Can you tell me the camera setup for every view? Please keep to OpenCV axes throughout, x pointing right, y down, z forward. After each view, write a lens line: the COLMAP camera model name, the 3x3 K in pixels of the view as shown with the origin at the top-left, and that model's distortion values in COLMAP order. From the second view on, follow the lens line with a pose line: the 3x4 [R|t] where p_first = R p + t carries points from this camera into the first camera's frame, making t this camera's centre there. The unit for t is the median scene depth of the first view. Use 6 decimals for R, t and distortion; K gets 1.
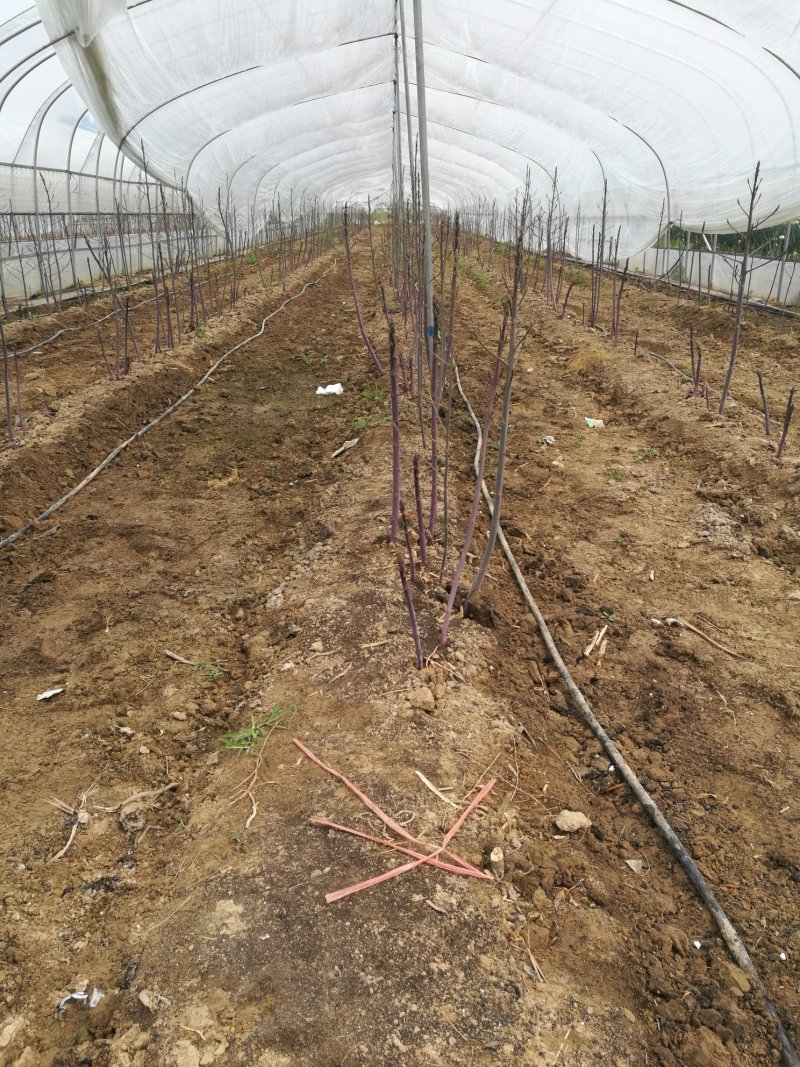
lens RADIAL K [[803.1, 0, 400.0], [0, 803.1, 533.5], [0, 0, 1]] dist [0.051000, 0.000338]
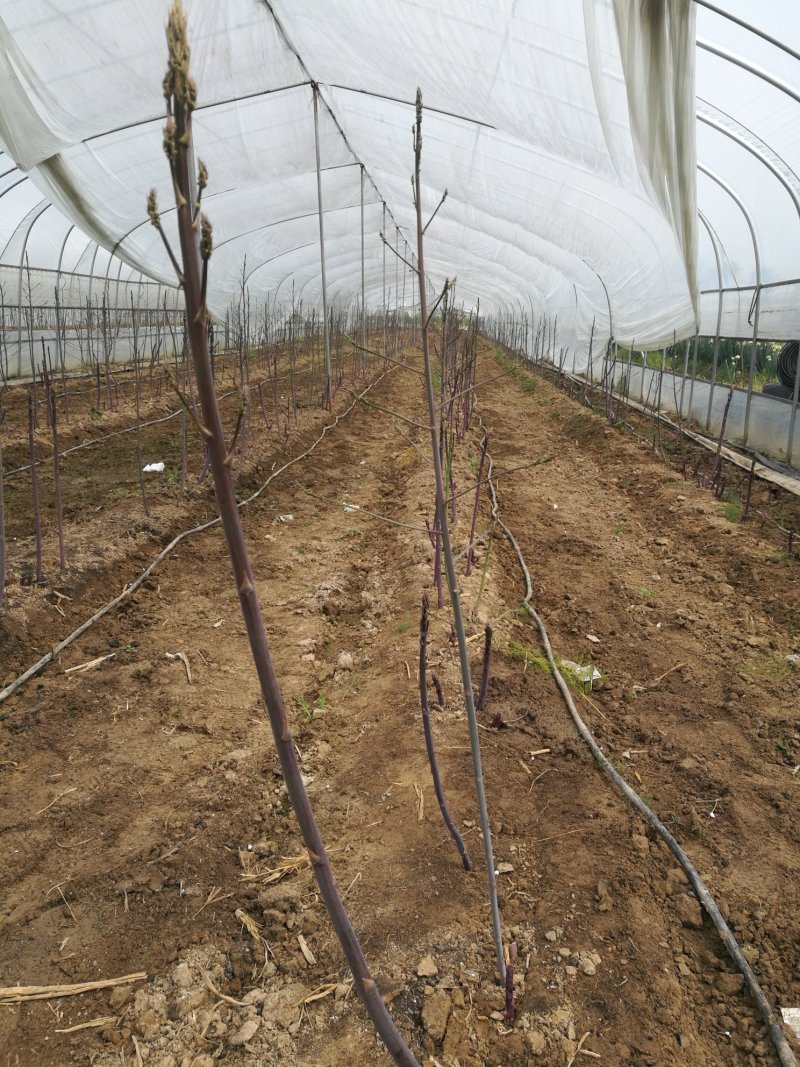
lens RADIAL K [[803.1, 0, 400.0], [0, 803.1, 533.5], [0, 0, 1]] dist [0.051000, 0.000338]
pose [[0.997227, 0.054990, -0.050146, 0.142854], [-0.060329, 0.991870, -0.112044, 0.008403], [0.043578, 0.114759, 0.992437, -0.043255]]
